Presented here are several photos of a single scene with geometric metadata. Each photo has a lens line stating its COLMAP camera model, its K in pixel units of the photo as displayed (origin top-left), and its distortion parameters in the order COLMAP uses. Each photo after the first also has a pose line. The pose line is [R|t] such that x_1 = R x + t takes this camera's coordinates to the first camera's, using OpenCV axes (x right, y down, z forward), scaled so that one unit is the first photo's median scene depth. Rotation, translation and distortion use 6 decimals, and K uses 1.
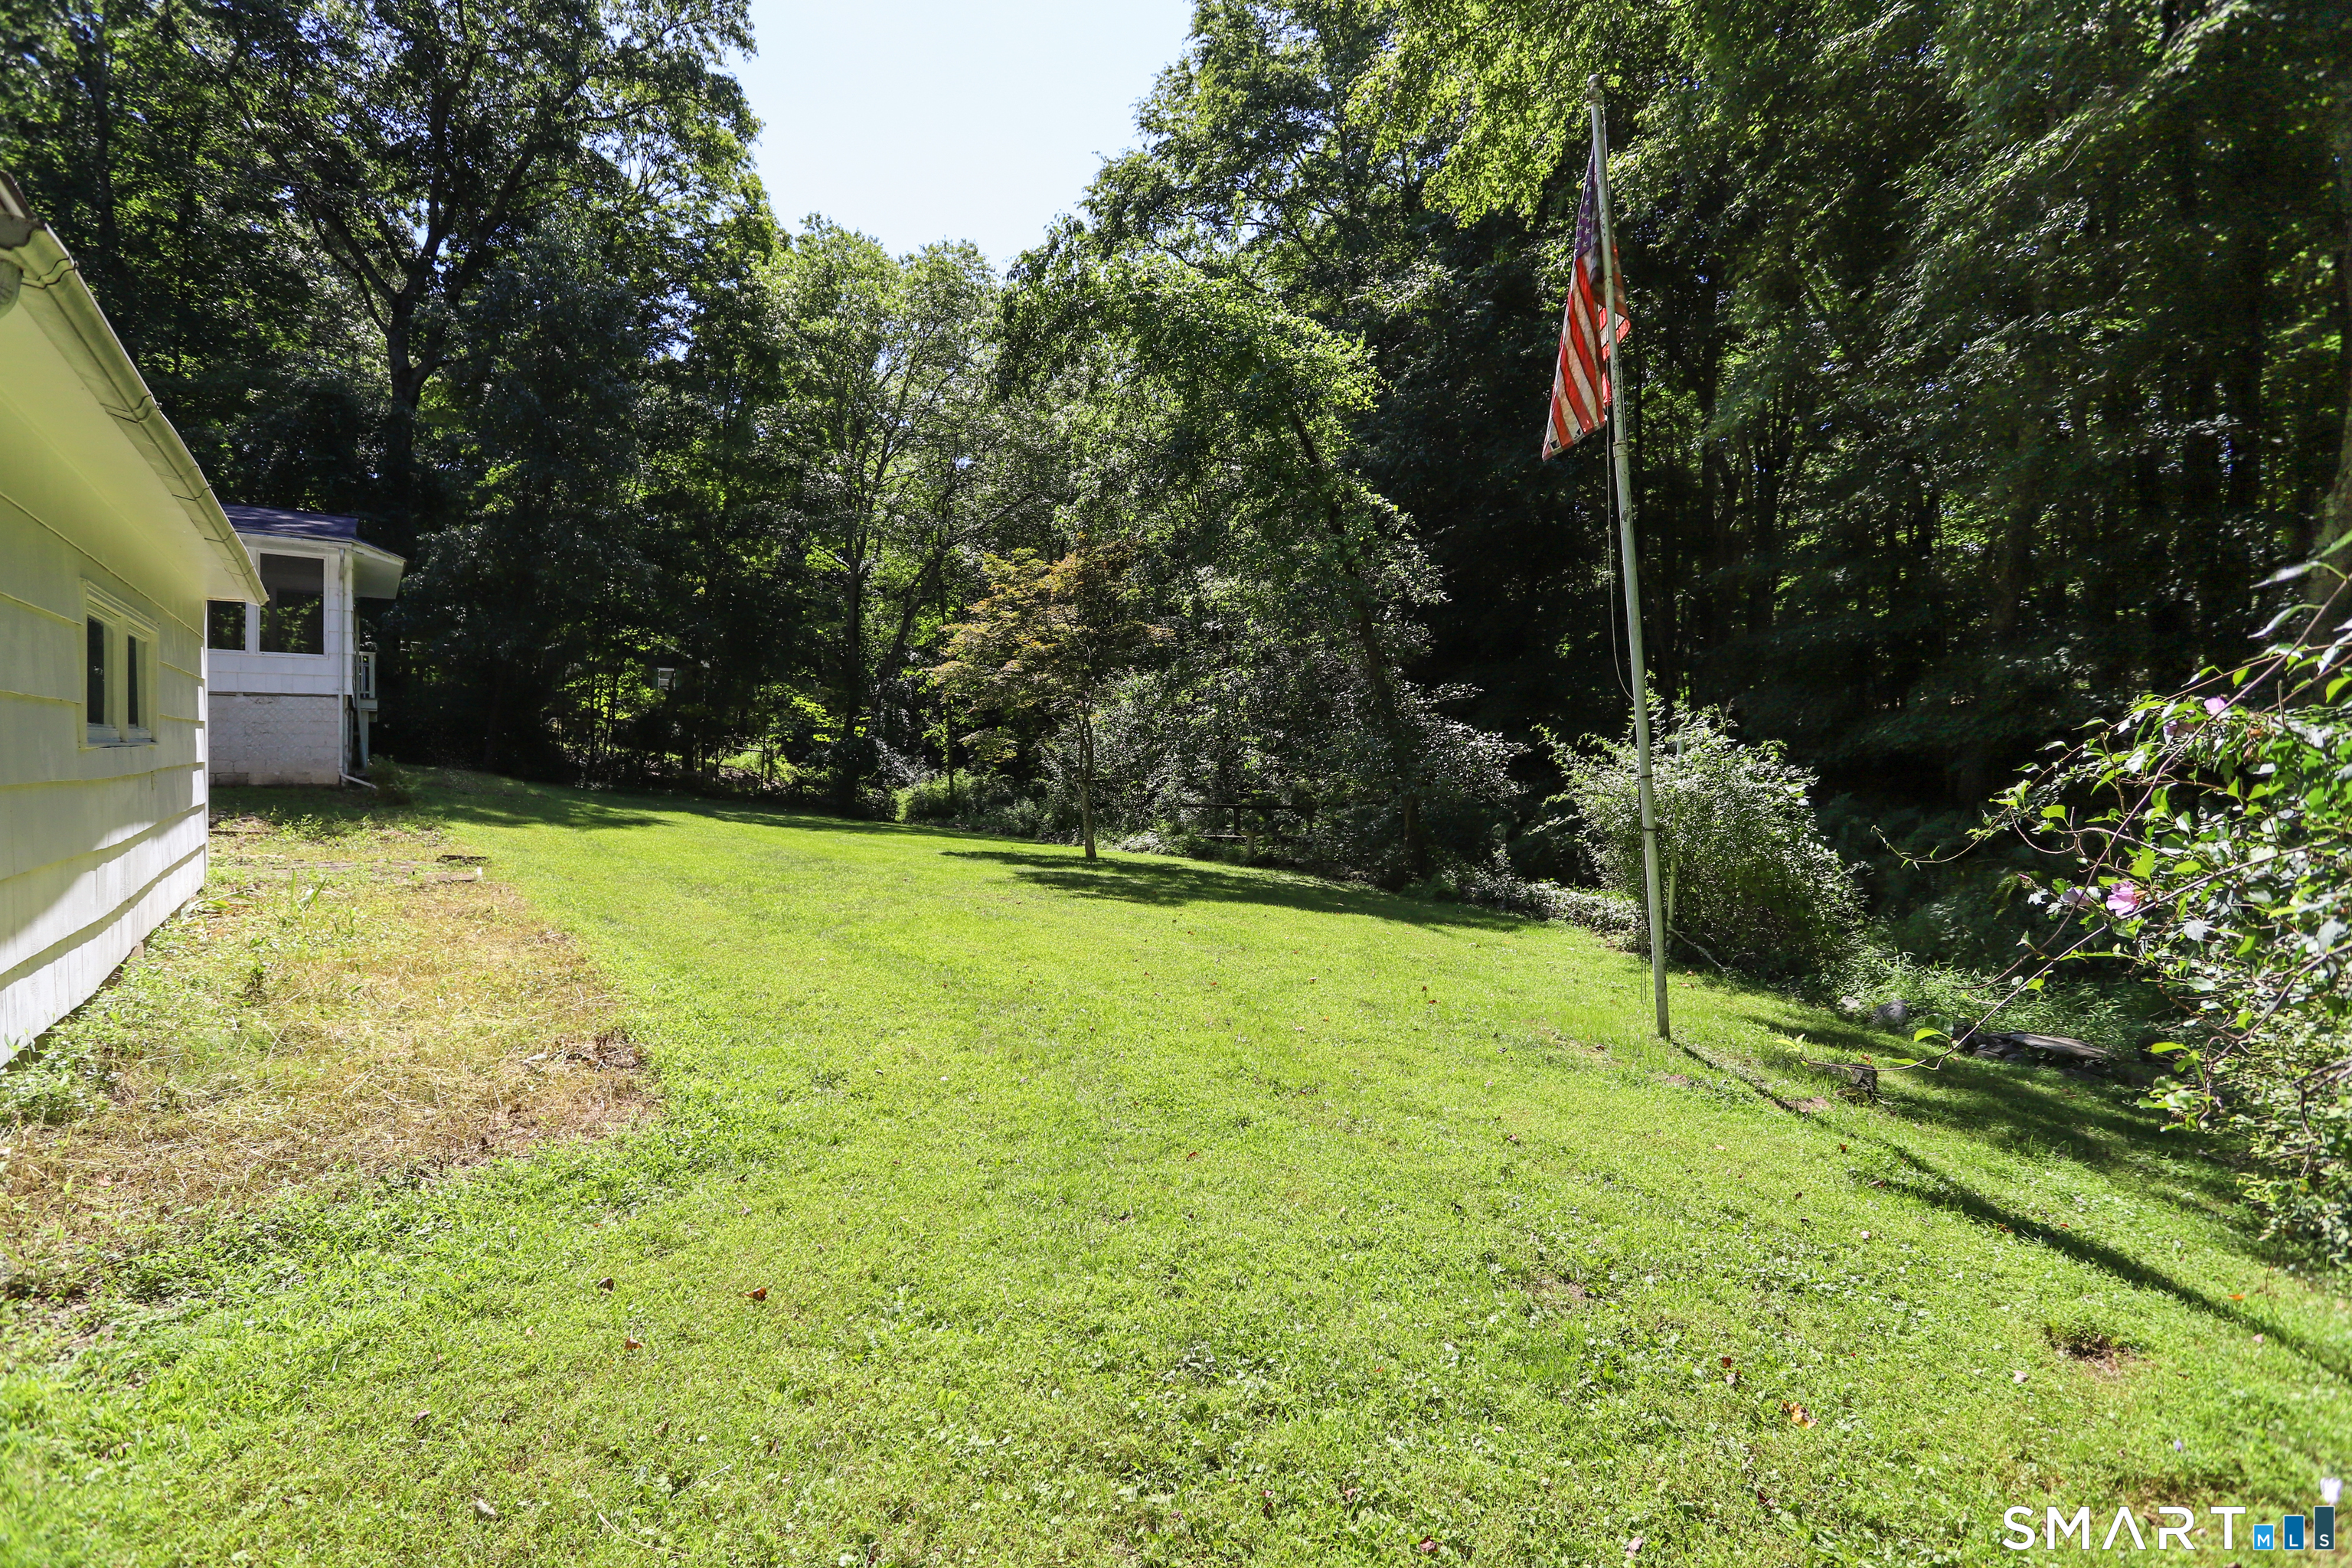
lens RADIAL K [[1121.2, 0, 1168.0], [0, 1121.2, 790.4], [0, 0, 1]] dist [-0.067809, 0.034221]
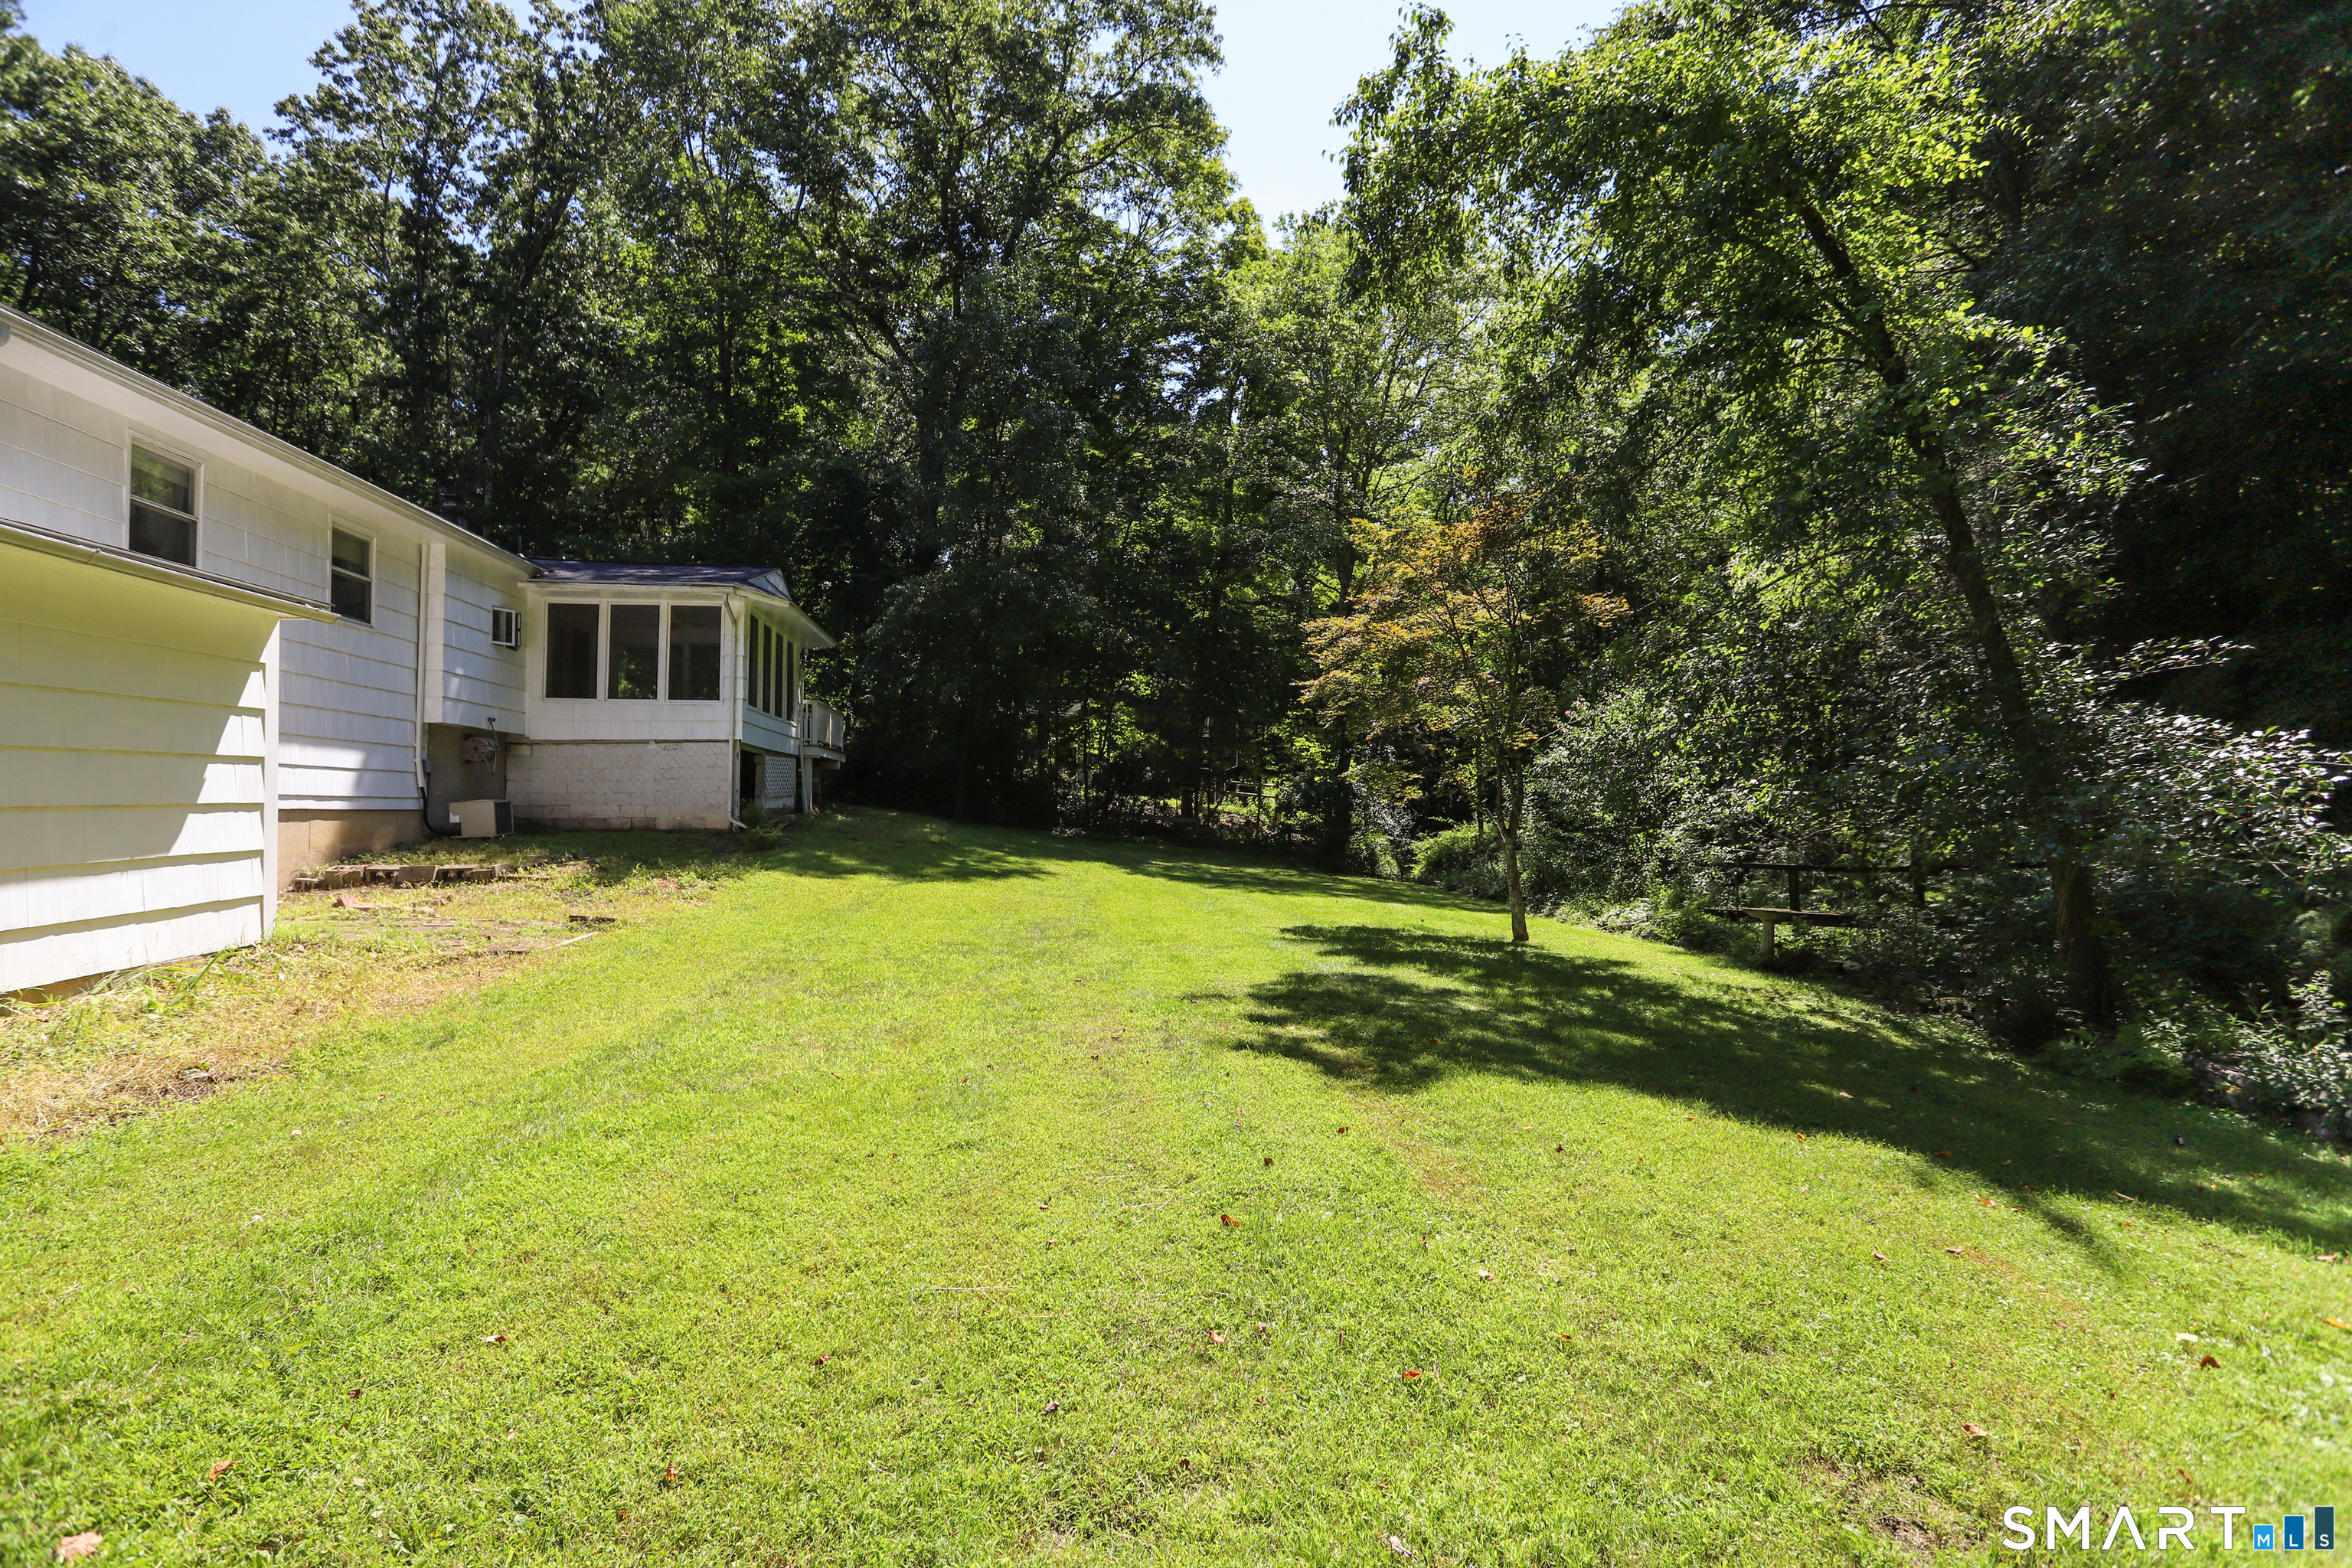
lens RADIAL K [[1121.2, 0, 1168.0], [0, 1121.2, 790.4], [0, 0, 1]] dist [-0.067809, 0.034221]
pose [[0.865476, -0.012672, -0.500791, 0.088375], [-0.007921, 0.999209, -0.038972, -0.004424], [0.500888, 0.037696, 0.864691, 0.289113]]
